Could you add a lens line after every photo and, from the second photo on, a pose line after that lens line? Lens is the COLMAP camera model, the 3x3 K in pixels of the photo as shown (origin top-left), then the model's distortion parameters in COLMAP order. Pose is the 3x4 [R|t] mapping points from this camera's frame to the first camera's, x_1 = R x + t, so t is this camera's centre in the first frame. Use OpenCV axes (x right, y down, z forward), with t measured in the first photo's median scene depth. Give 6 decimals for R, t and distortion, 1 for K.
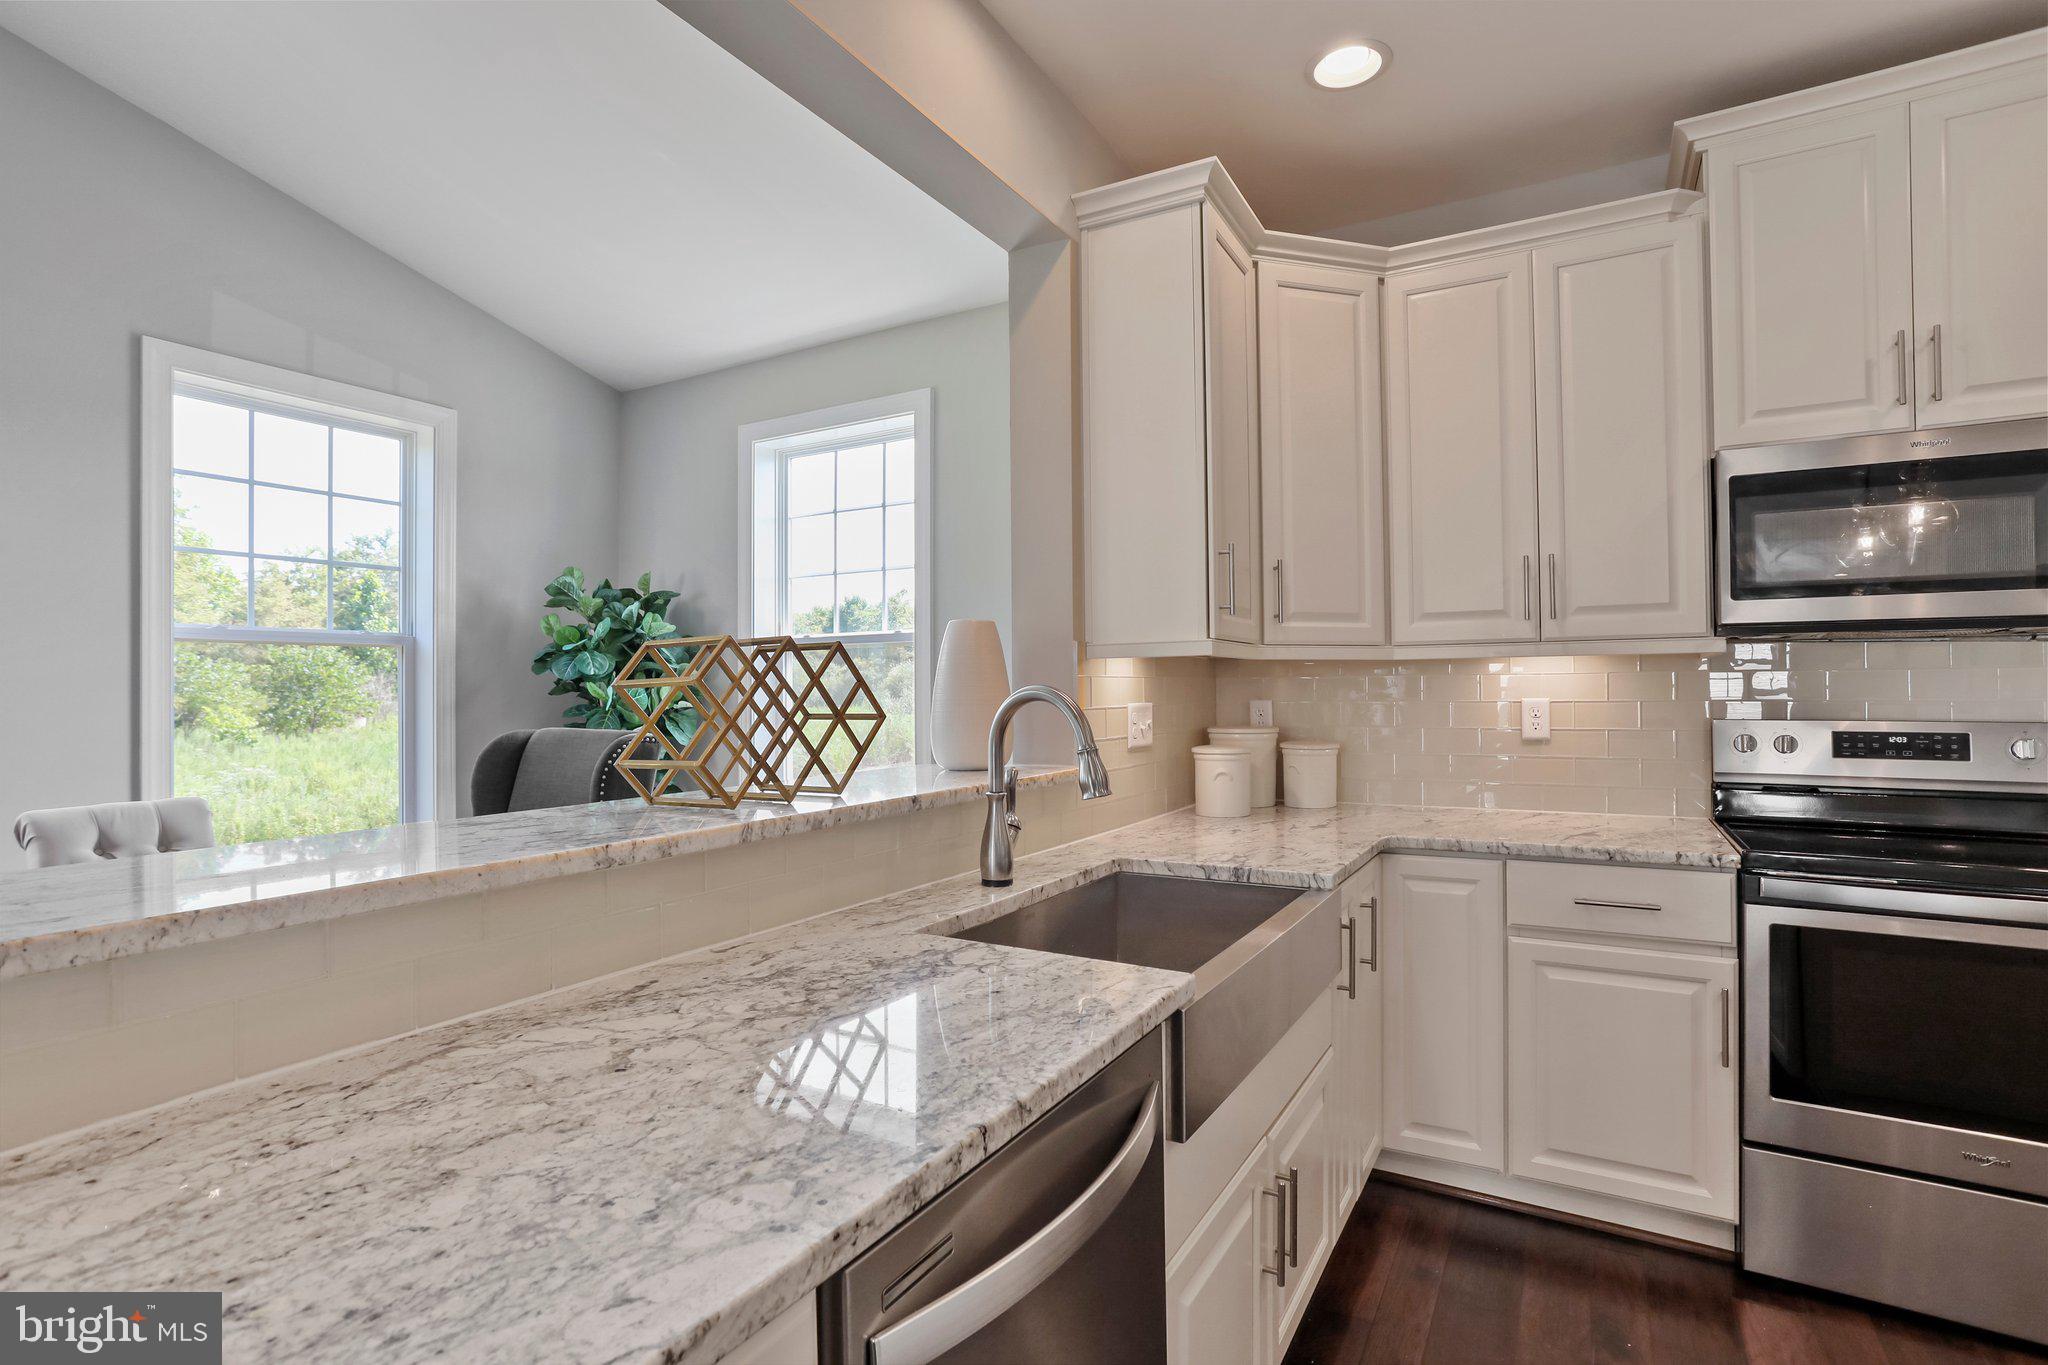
lens RADIAL K [[985.3, 0, 1021.8], [0, 985.3, 677.9], [0, 0, 1]] dist [-0.043903, 0.017702]
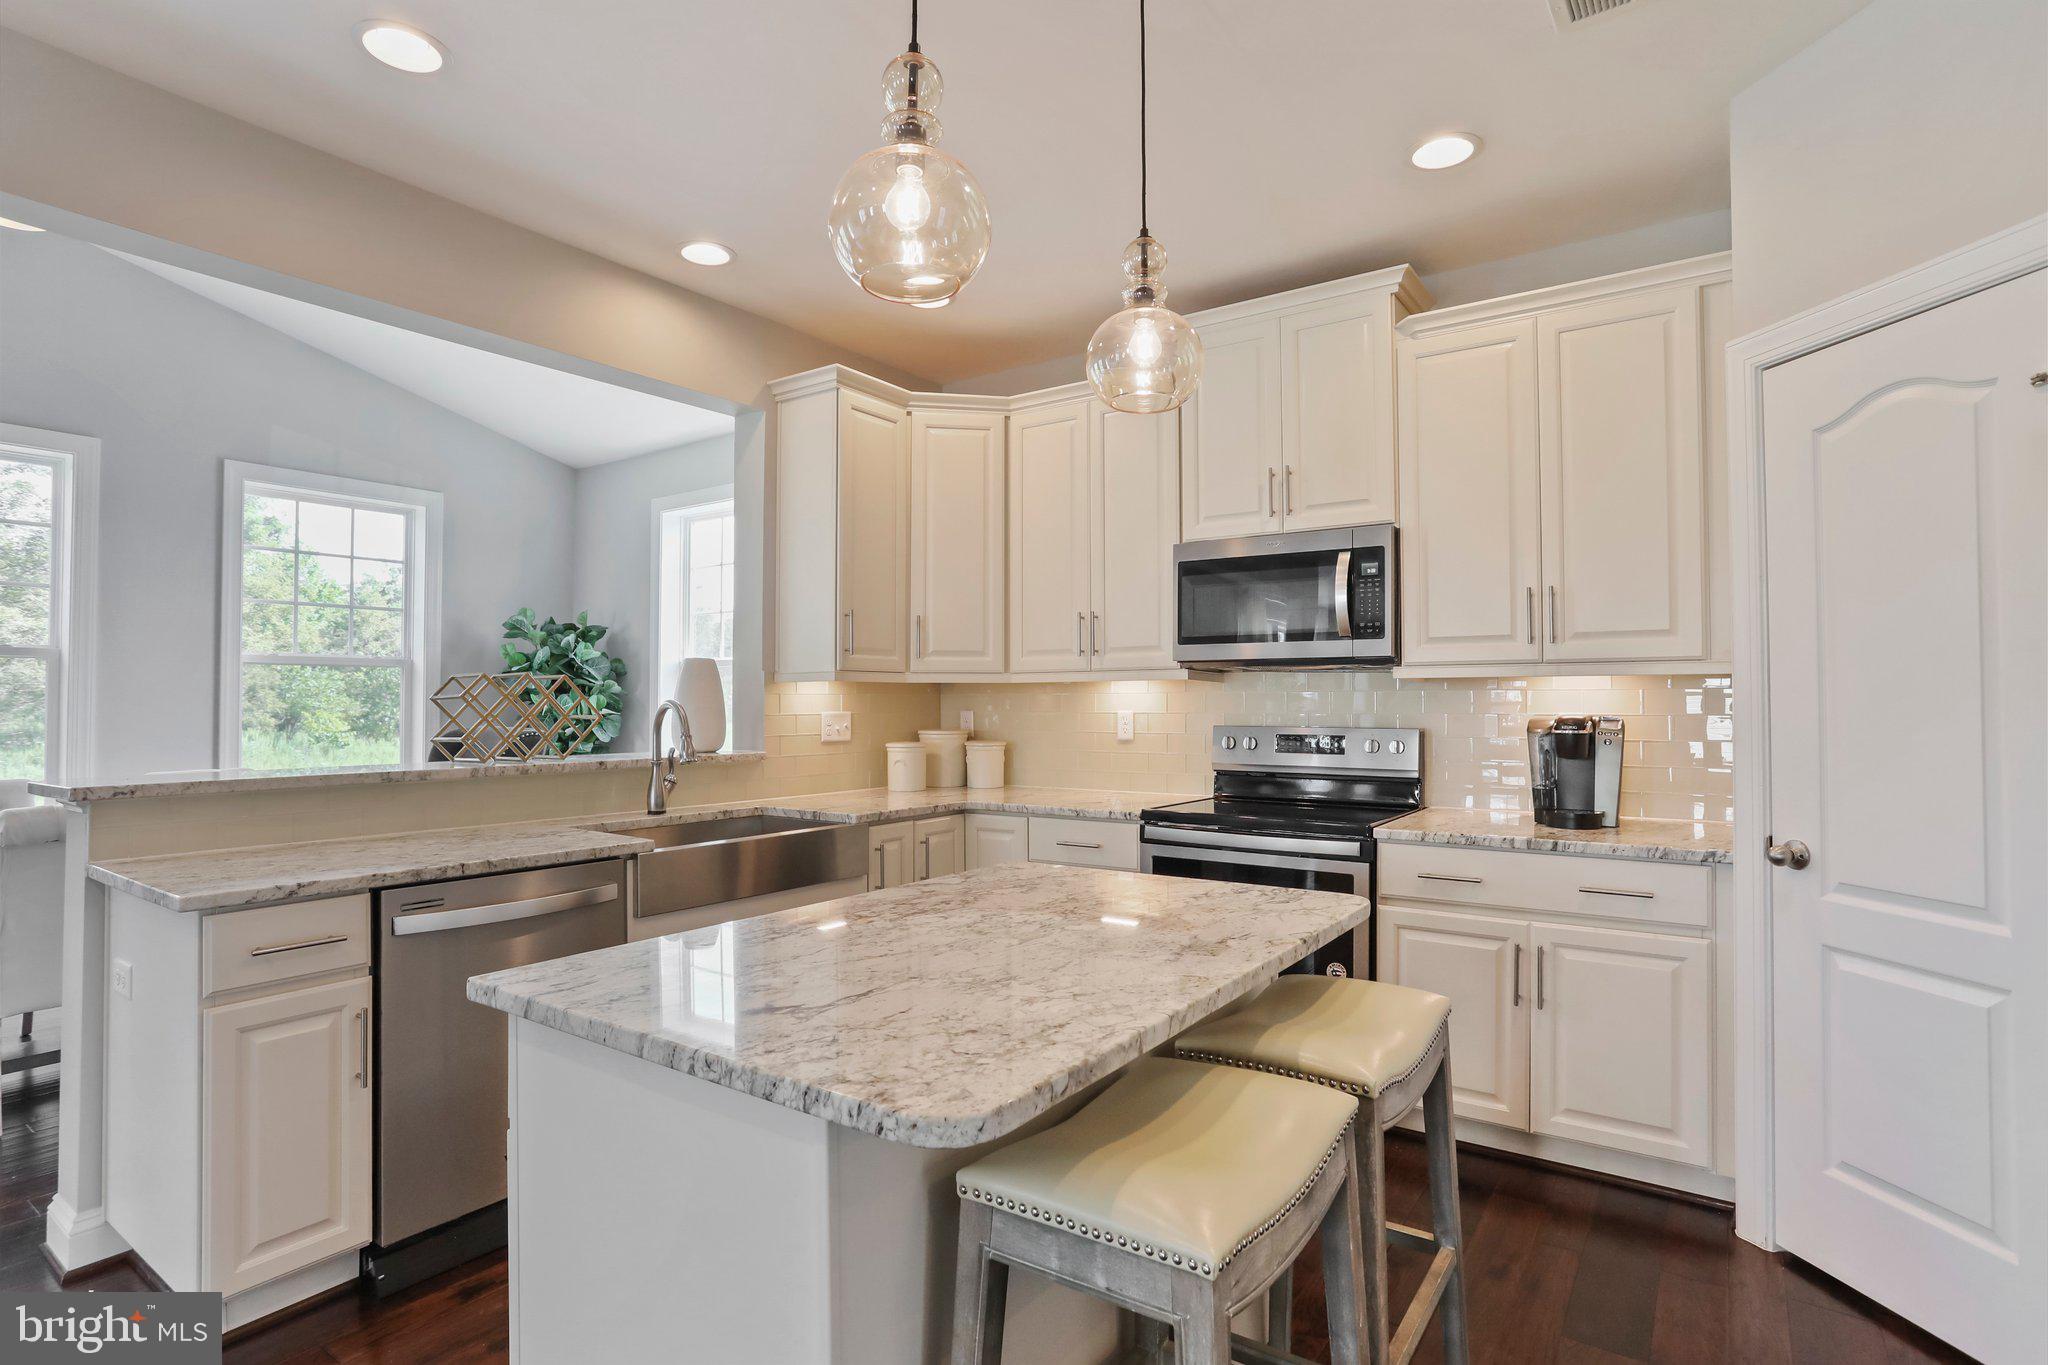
lens RADIAL K [[1028.2, 0, 1020.6], [0, 1028.2, 682.3], [0, 0, 1]] dist [-0.038678, 0.005641]
pose [[0.995573, 0.004683, -0.093877, 0.605128], [-0.005284, 0.999967, -0.006158, -0.011578], [0.093845, 0.006626, 0.995565, -0.567317]]
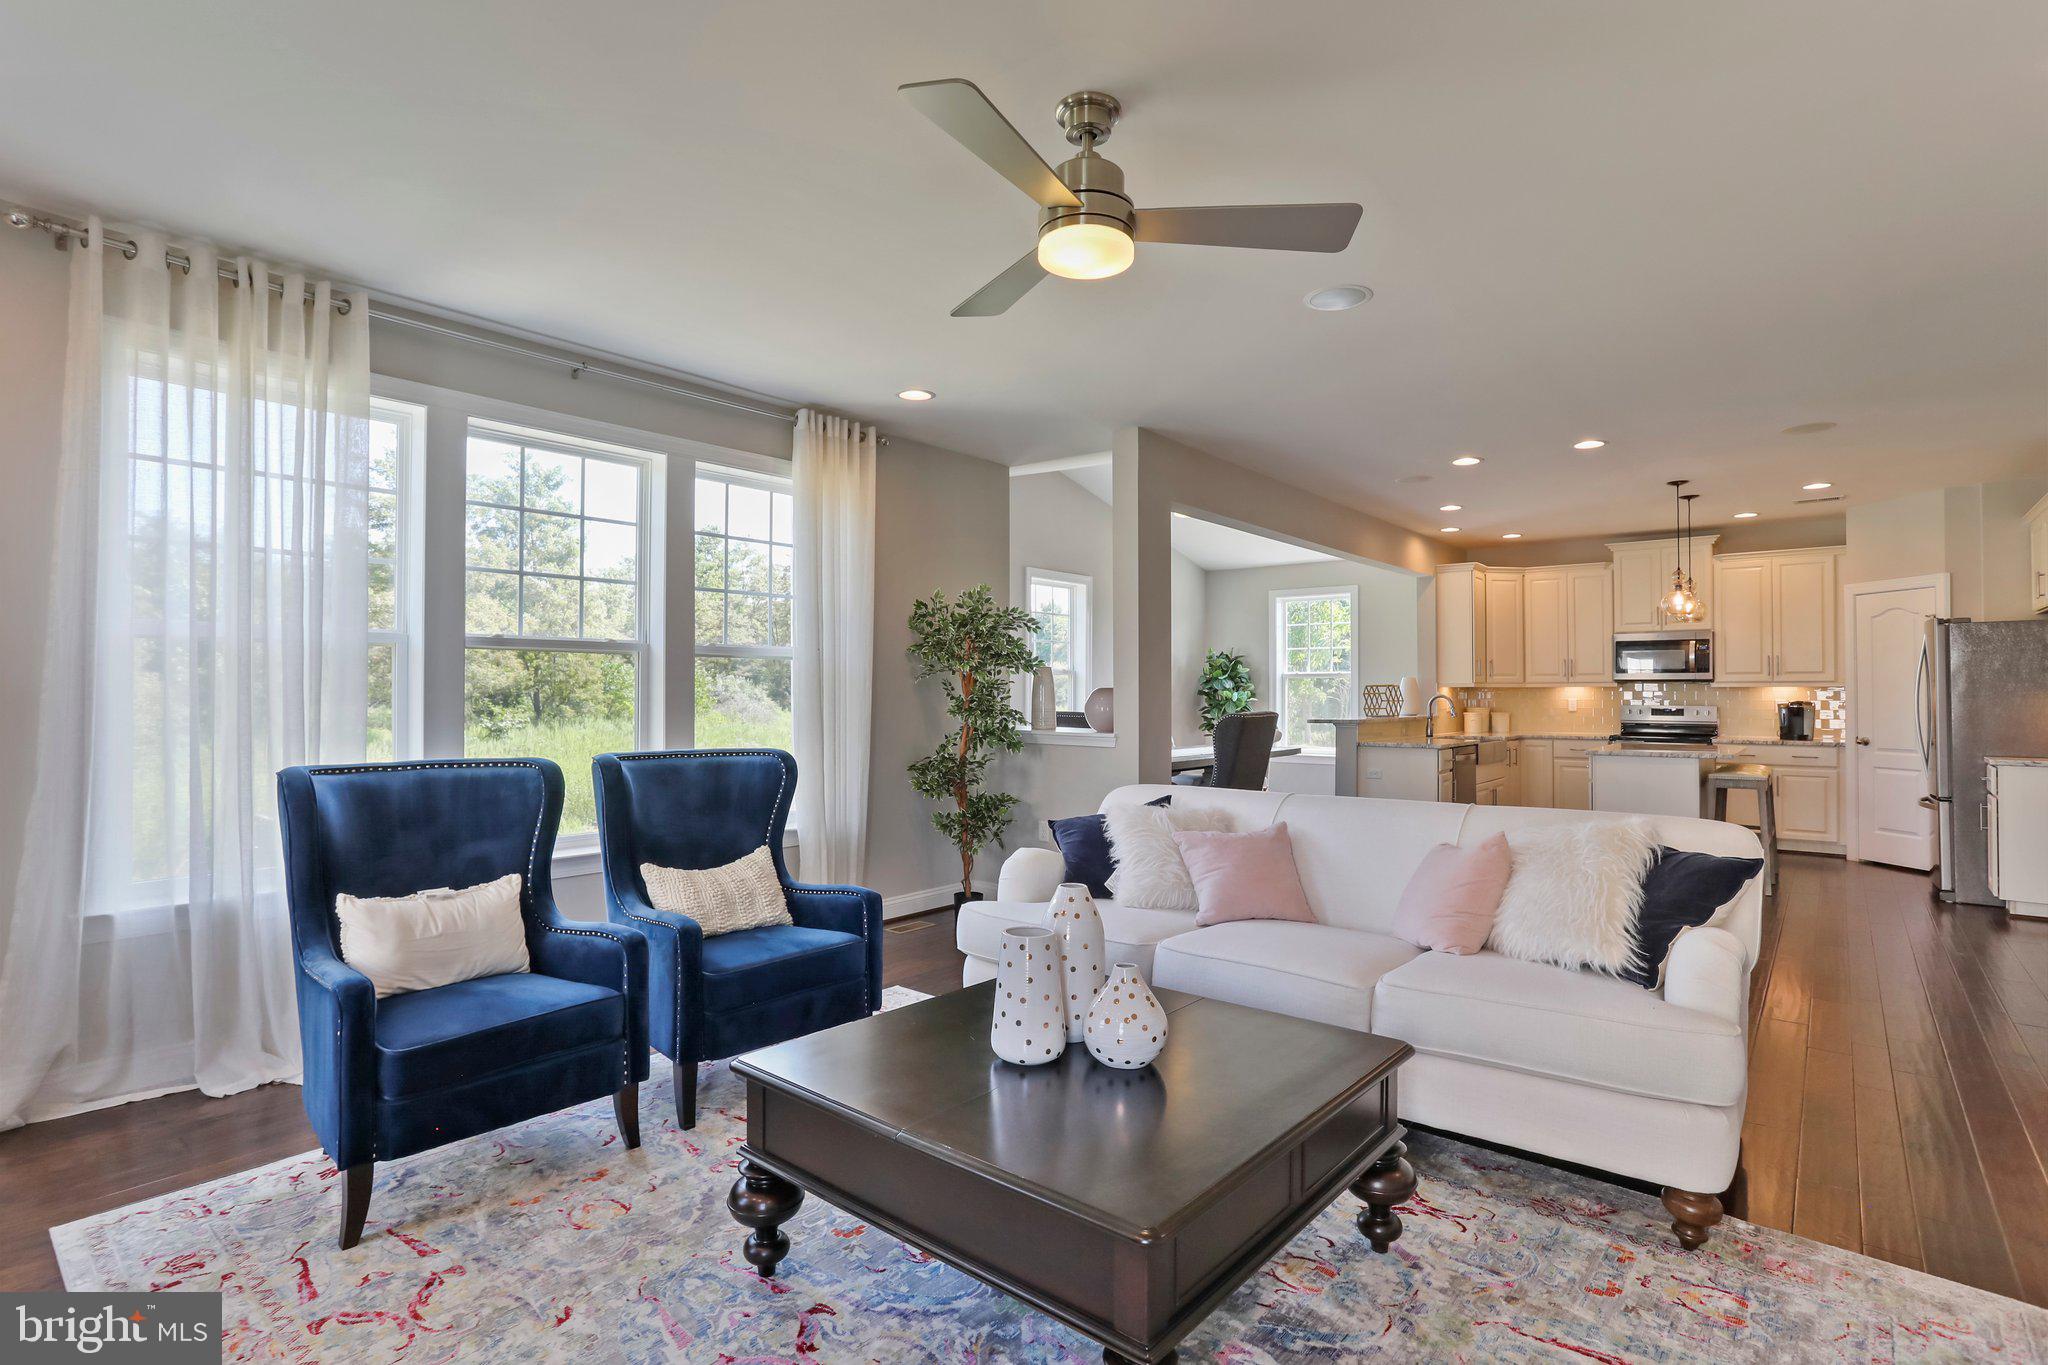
lens RADIAL K [[985.3, 0, 1029.1], [0, 985.3, 683.5], [0, 0, 1]] dist [-0.043903, 0.017702]
pose [[0.985803, 0.006865, -0.167765, -0.869393], [-0.006905, 0.999976, 0.000342, -0.024107], [0.167764, 0.000821, 0.985827, -3.026509]]
